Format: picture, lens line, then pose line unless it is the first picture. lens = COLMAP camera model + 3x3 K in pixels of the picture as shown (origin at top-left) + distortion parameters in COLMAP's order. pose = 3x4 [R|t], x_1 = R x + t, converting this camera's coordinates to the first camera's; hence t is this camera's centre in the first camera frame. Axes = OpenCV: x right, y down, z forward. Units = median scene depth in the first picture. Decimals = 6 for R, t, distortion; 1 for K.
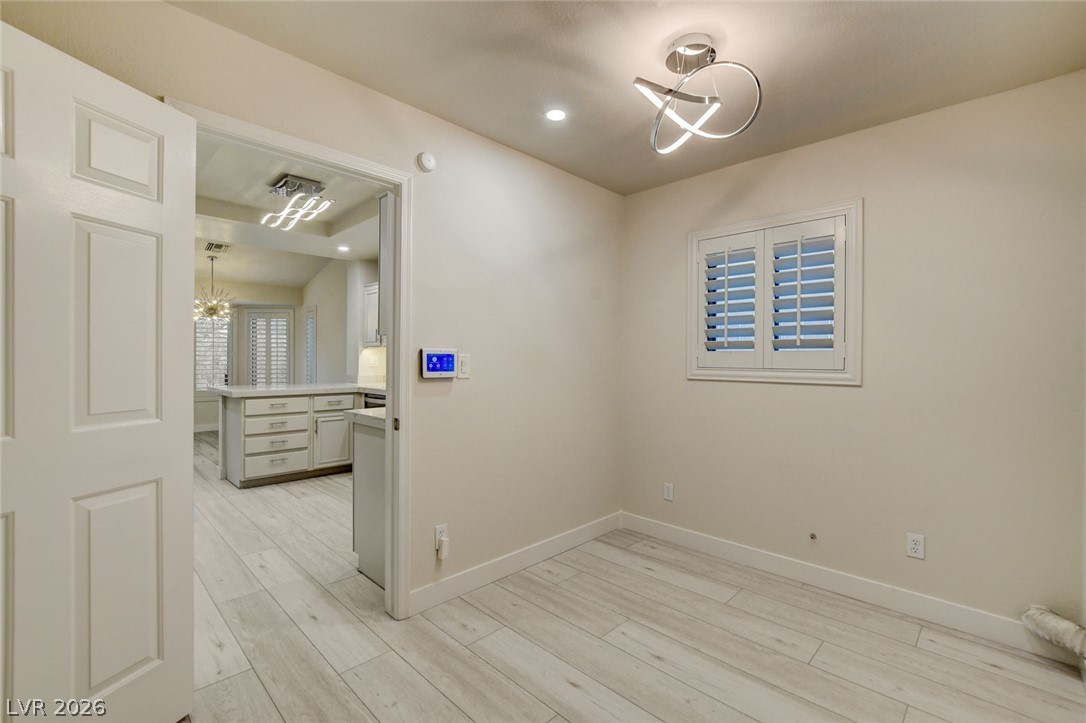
lens RADIAL K [[475.8, 0, 548.4], [0, 475.8, 361.7], [0, 0, 1]] dist [-0.020648, 0.000735]
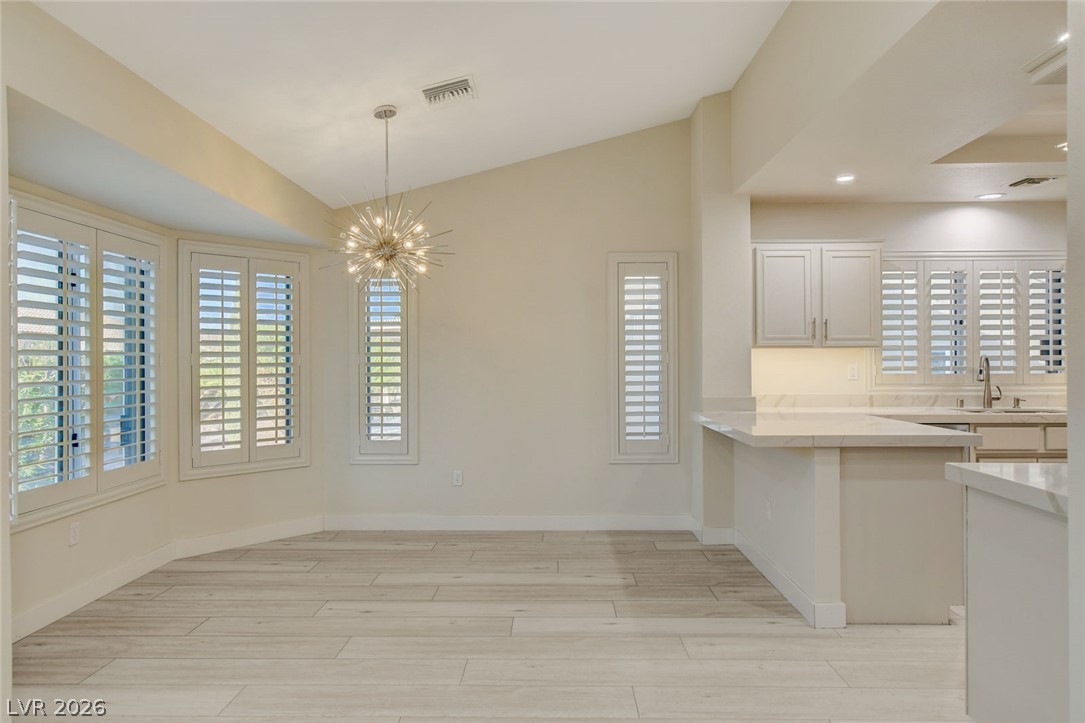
lens RADIAL K [[654.8, 0, 544.0], [0, 654.8, 360.7], [0, 0, 1]] dist [-0.000280, 0.002539]
pose [[0.729899, -0.009084, 0.683494, -1.217174], [0.010447, 0.999943, 0.002134, -0.020351], [-0.683475, 0.005583, 0.729953, 0.642115]]
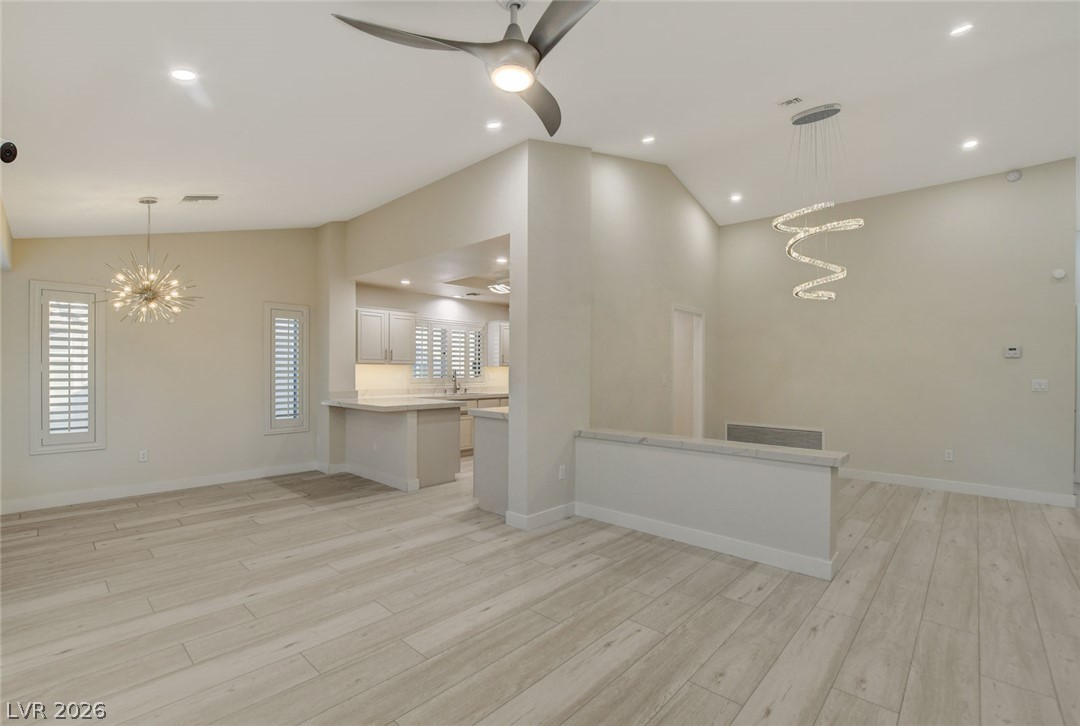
lens RADIAL K [[478.7, 0, 535.7], [0, 478.7, 372.4], [0, 0, 1]] dist [-0.028941, 0.004809]
pose [[-0.019437, -0.009764, 0.999763, -1.589772], [-0.002842, 0.999949, 0.009711, -0.024317], [-0.999807, -0.002653, -0.019464, 0.670682]]
